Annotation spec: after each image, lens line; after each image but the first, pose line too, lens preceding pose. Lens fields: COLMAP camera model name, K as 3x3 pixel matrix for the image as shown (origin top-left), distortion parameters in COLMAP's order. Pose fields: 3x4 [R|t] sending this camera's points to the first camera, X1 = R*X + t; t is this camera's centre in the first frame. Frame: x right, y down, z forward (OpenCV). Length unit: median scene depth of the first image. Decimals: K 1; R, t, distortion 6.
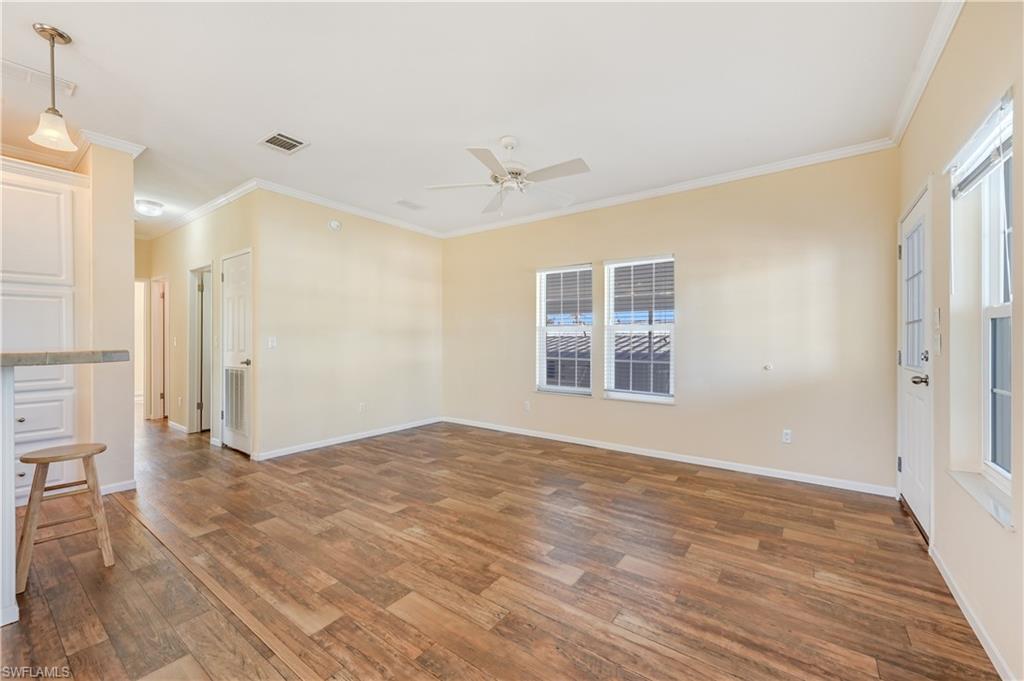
lens RADIAL K [[406.8, 0, 512.8], [0, 406.8, 338.5], [0, 0, 1]] dist [-0.001509, -0.000019]
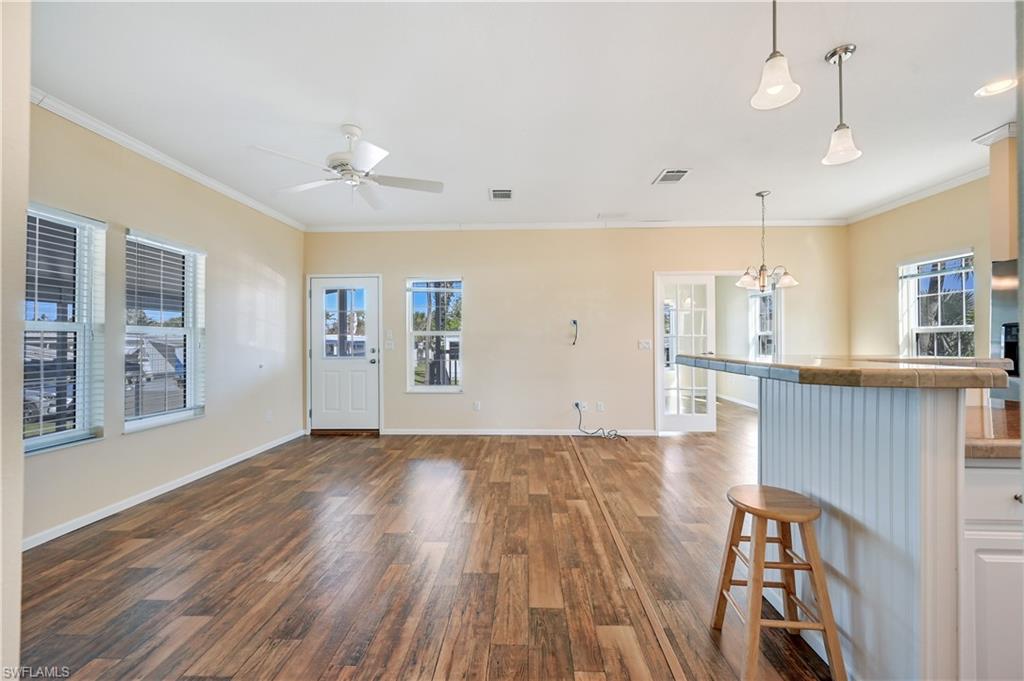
lens RADIAL K [[406.8, 0, 512.8], [0, 406.8, 338.5], [0, 0, 1]] dist [-0.001509, -0.000019]
pose [[-0.557269, 0.005182, 0.830316, -0.960234], [-0.000595, 0.999978, -0.006640, -0.006710], [-0.830332, -0.004194, -0.557253, 1.191149]]
